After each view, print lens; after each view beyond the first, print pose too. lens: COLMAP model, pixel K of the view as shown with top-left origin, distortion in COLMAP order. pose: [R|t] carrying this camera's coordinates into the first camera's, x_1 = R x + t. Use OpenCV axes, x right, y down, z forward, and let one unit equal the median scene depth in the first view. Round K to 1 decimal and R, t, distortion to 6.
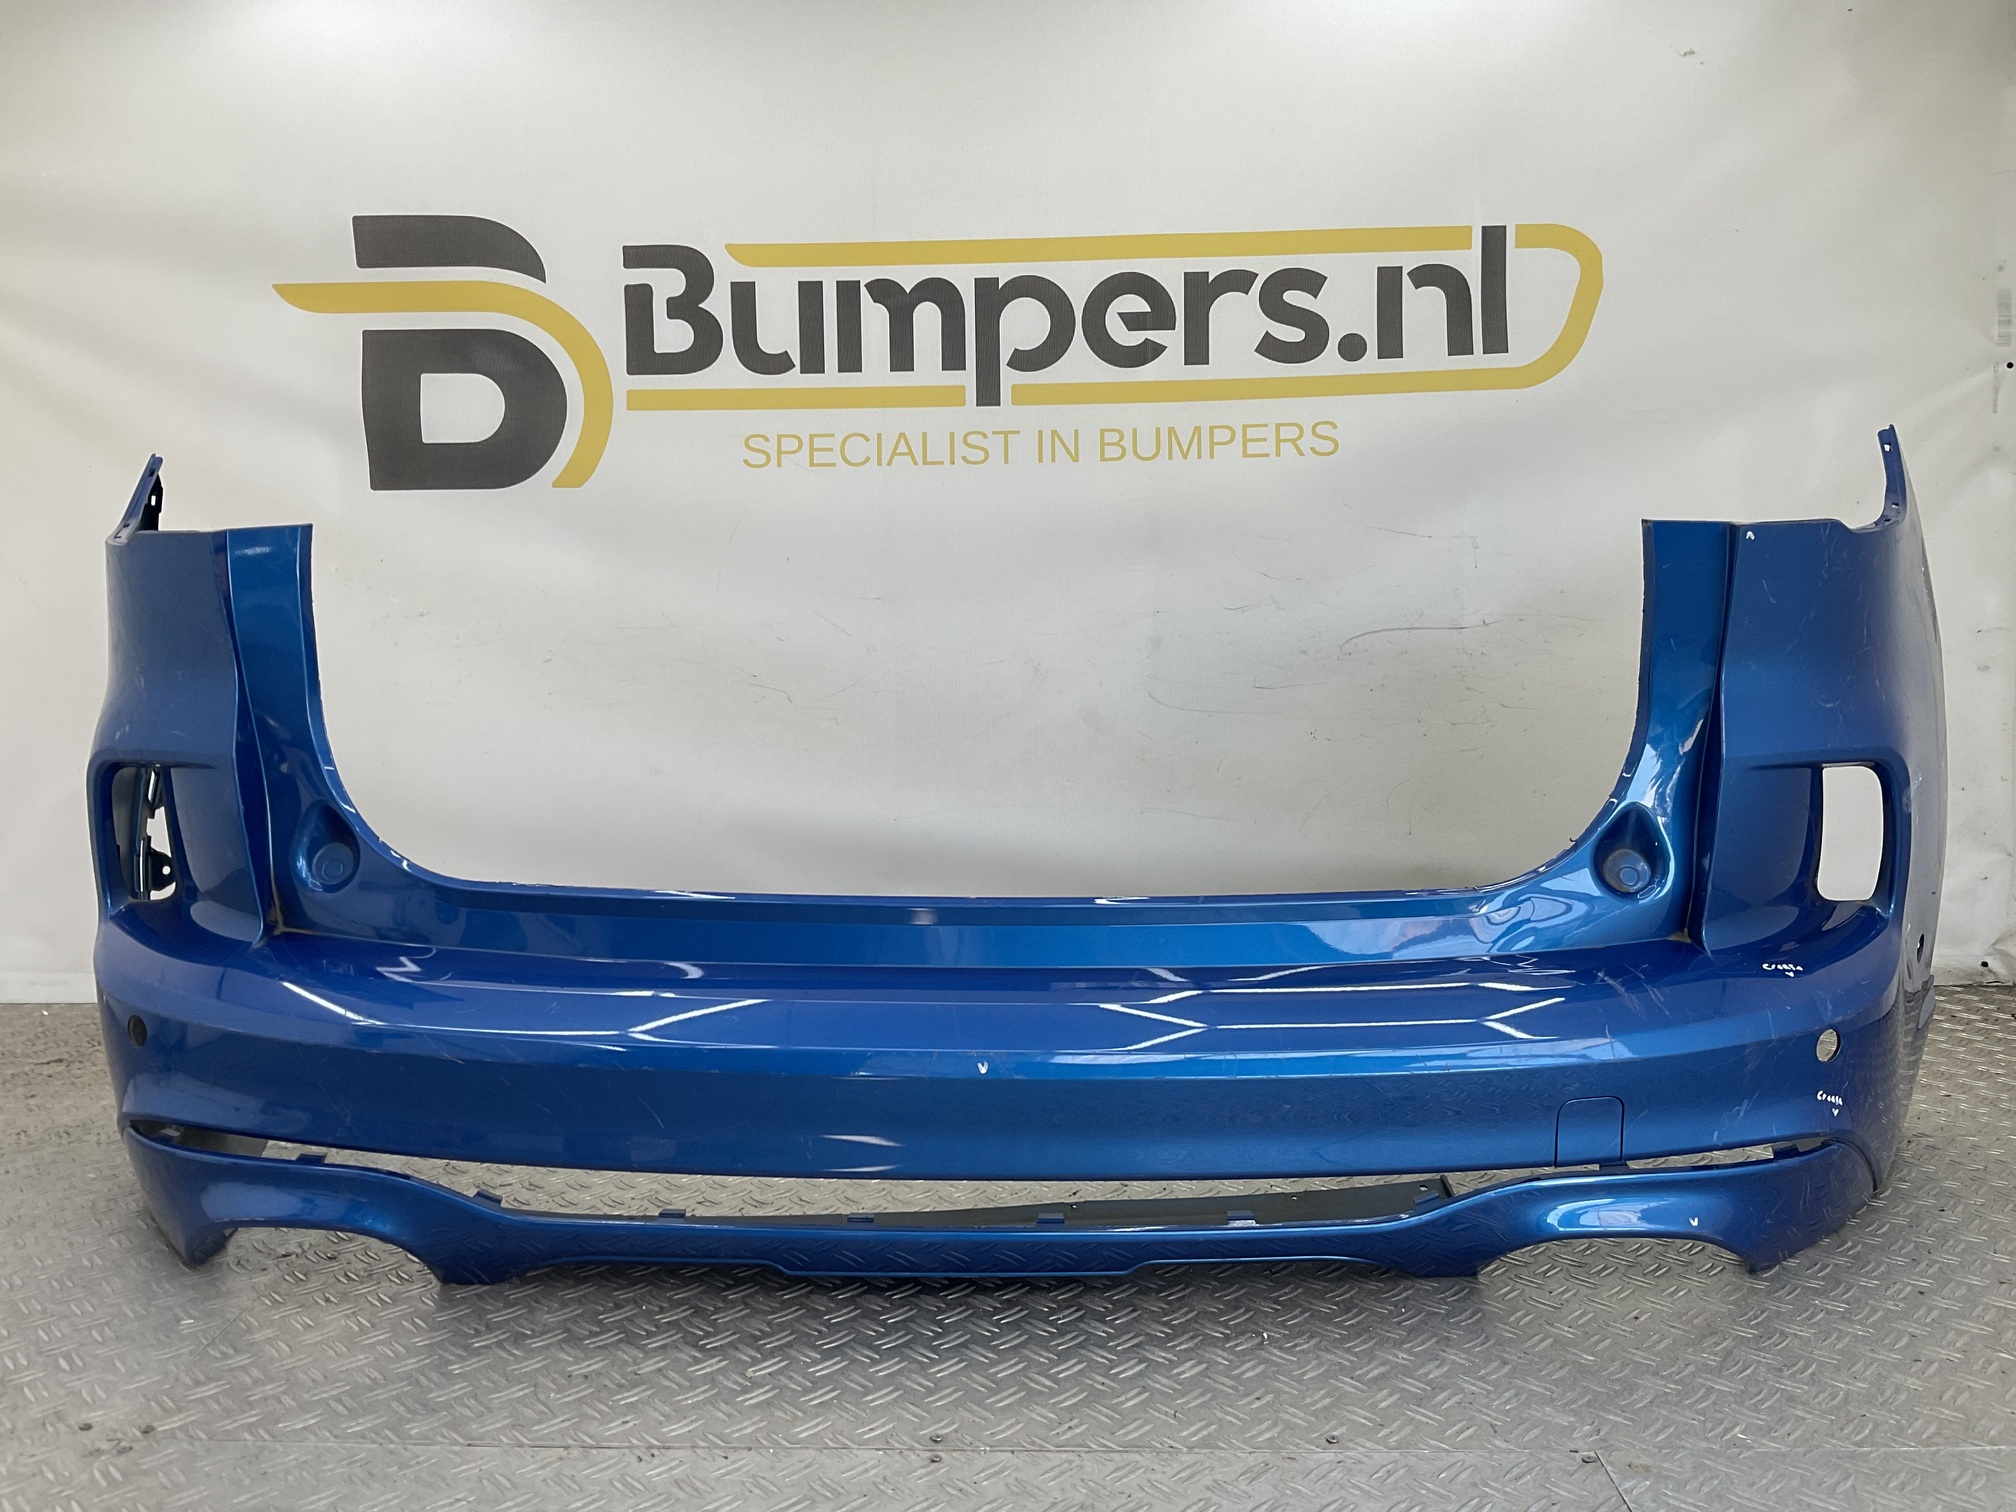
lens RADIAL K [[1653.2, 0, 997.0], [0, 1653.2, 774.2], [0, 0, 1]] dist [0.074367, -0.135182]
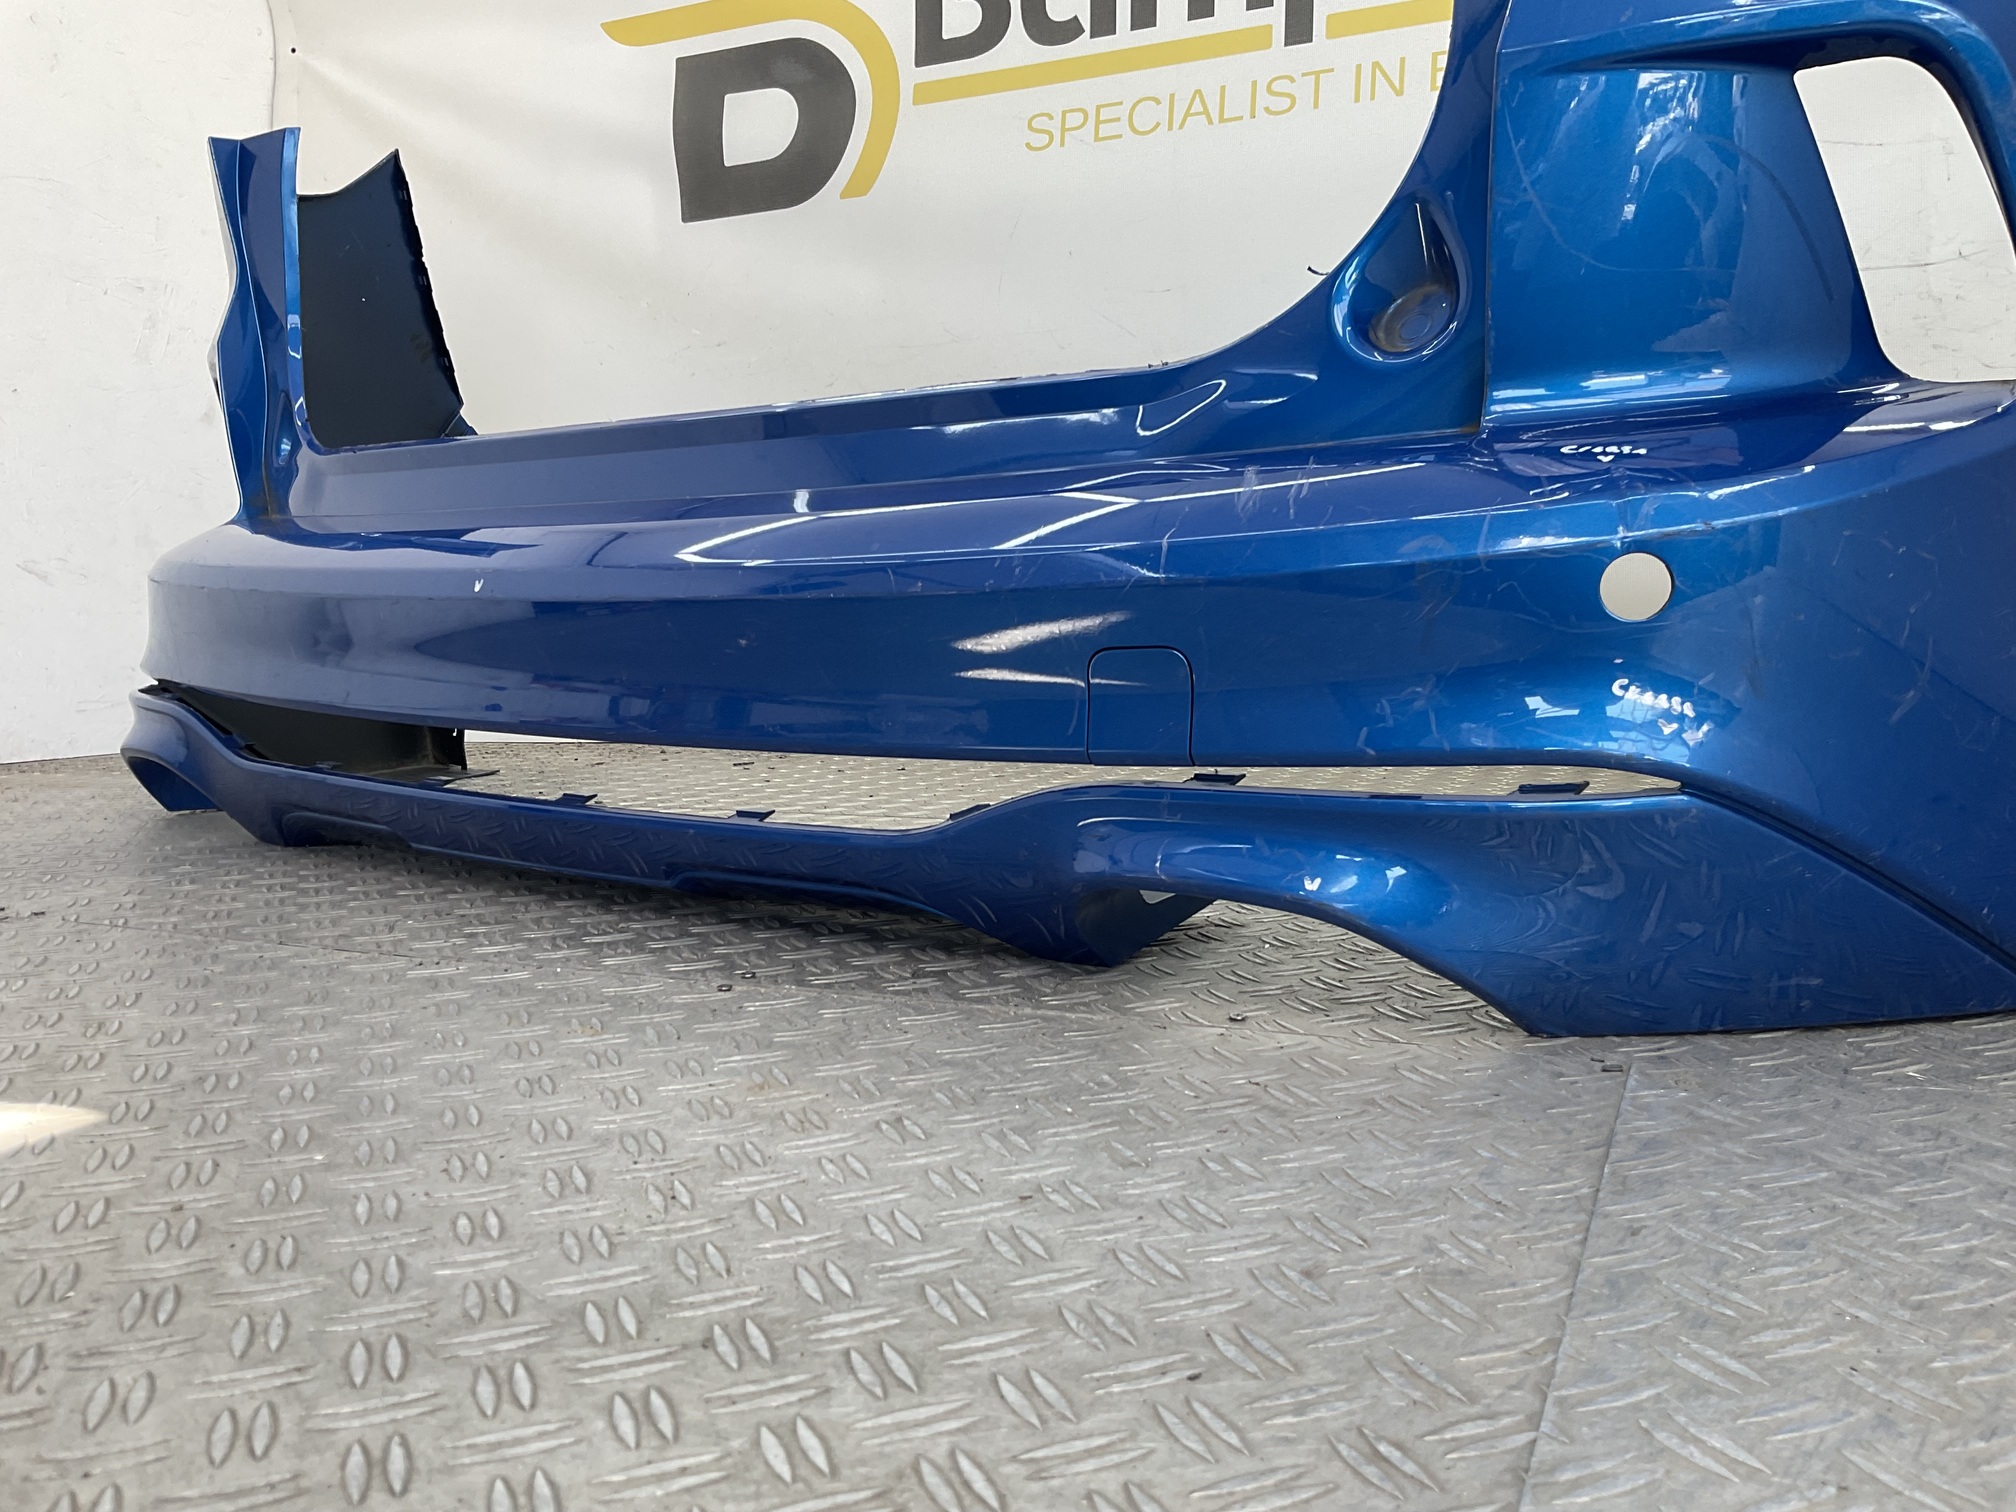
lens RADIAL K [[1653.2, 0, 1000.0], [0, 1653.2, 768.6], [0, 0, 1]] dist [0.074367, -0.135182]
pose [[0.925386, 0.030407, -0.377804, 0.186607], [-0.034353, 0.999403, -0.003708, 0.153835], [0.377465, 0.016410, 0.925878, 0.167428]]
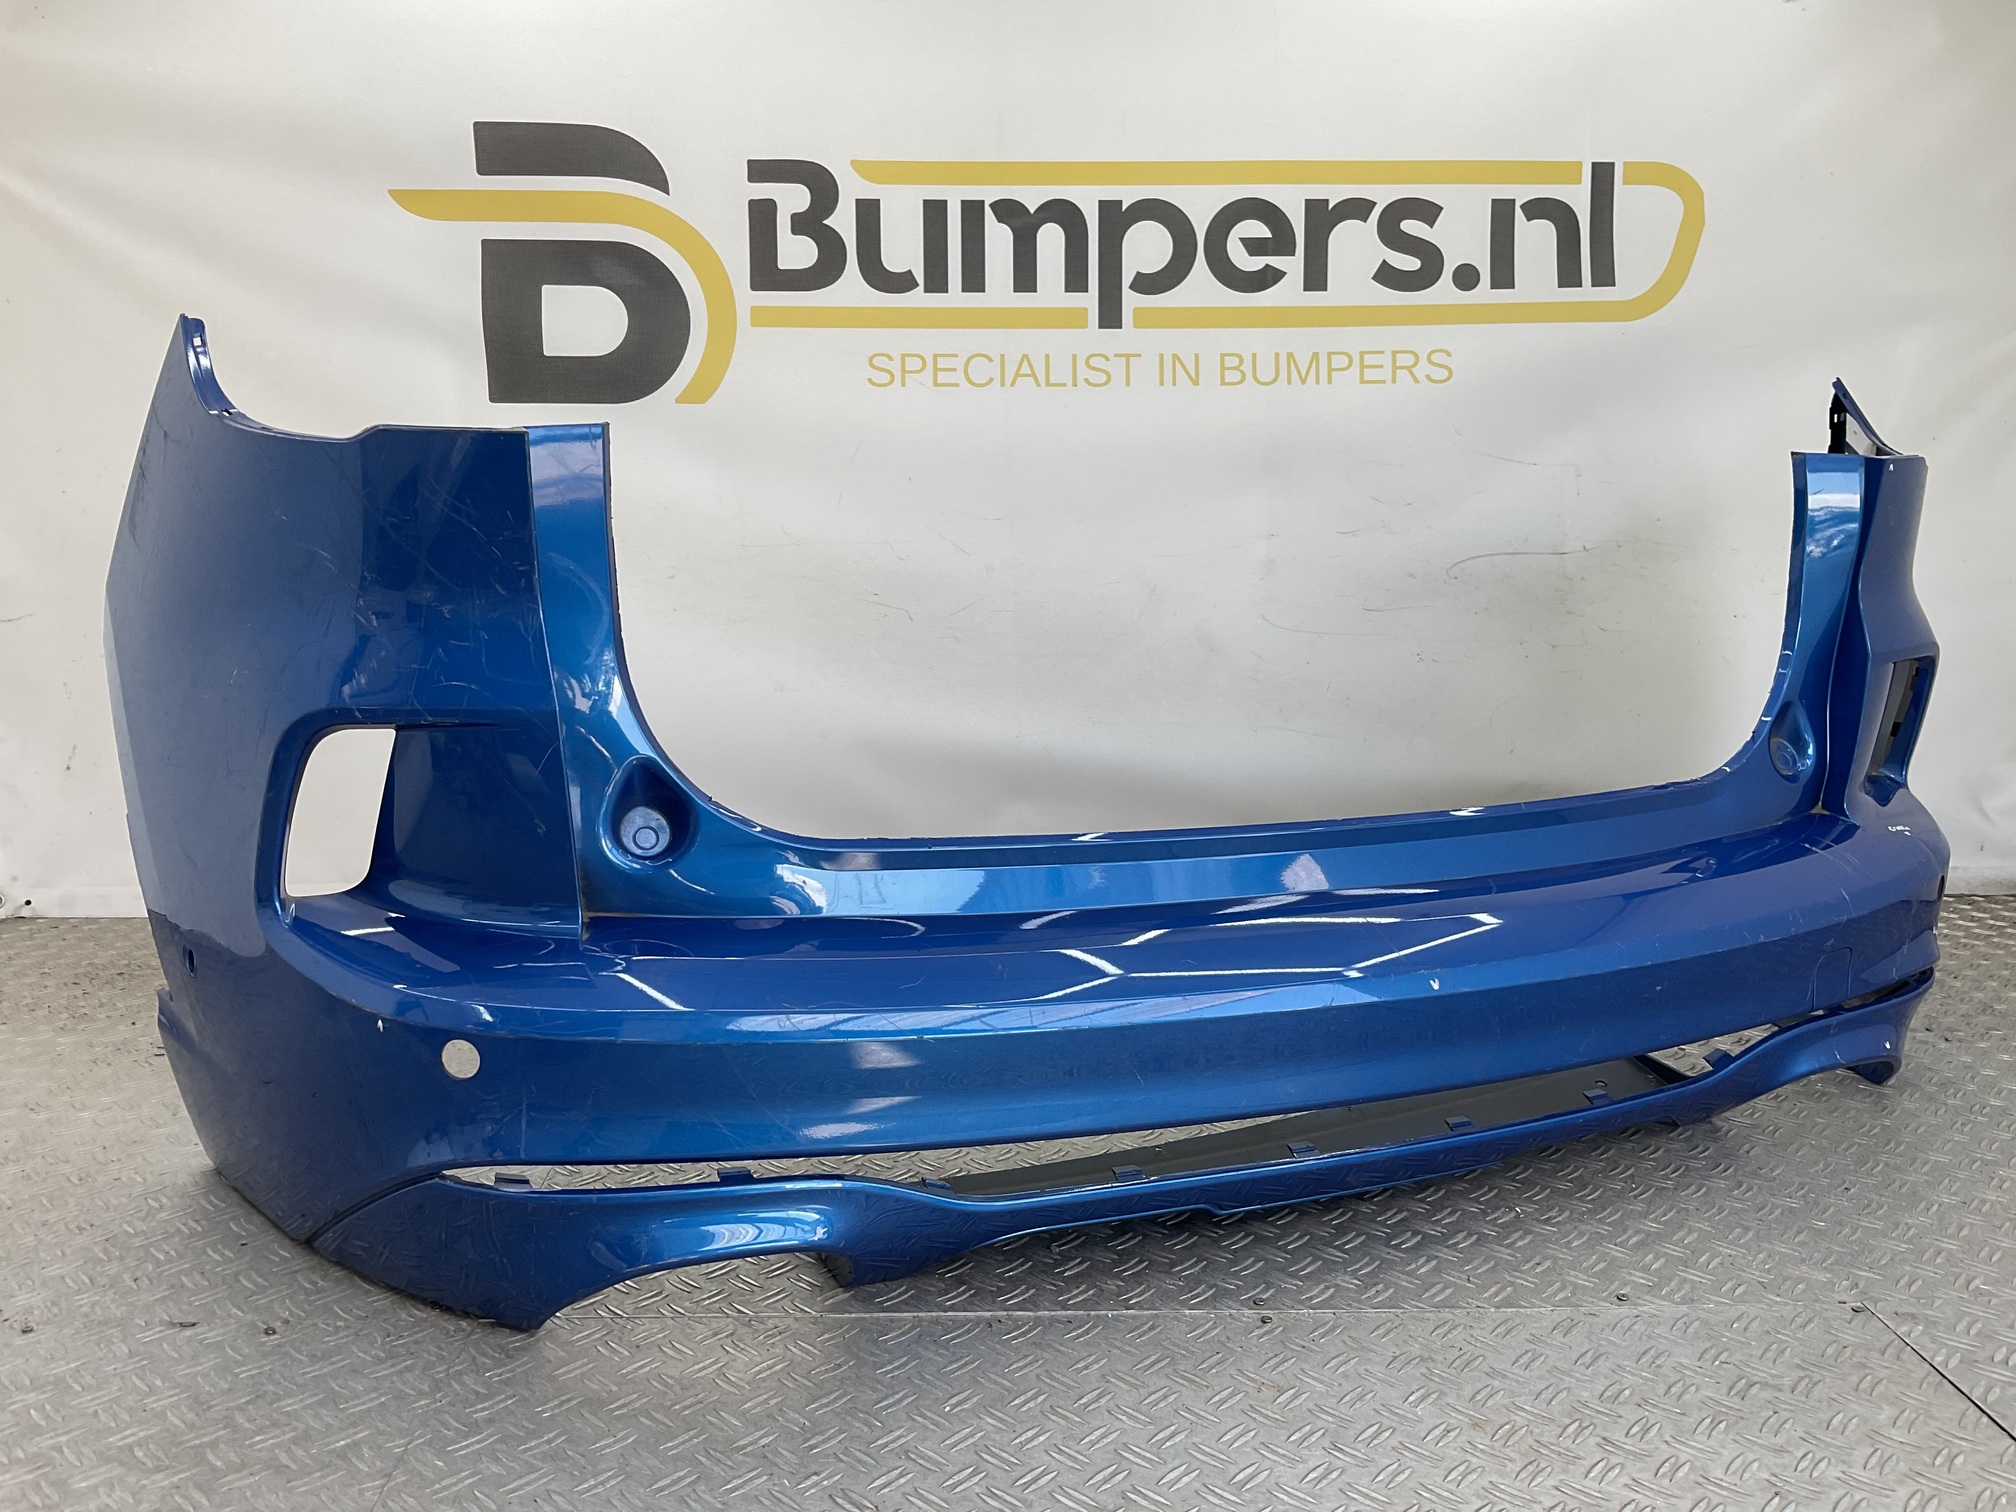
lens RADIAL K [[1653.2, 0, 999.8], [0, 1653.2, 772.1], [0, 0, 1]] dist [0.074367, -0.135182]
pose [[0.997951, 0.002332, 0.063948, -0.137848], [-0.004715, 0.999299, 0.037141, 0.011397], [-0.063816, -0.037366, 0.997262, -0.017749]]
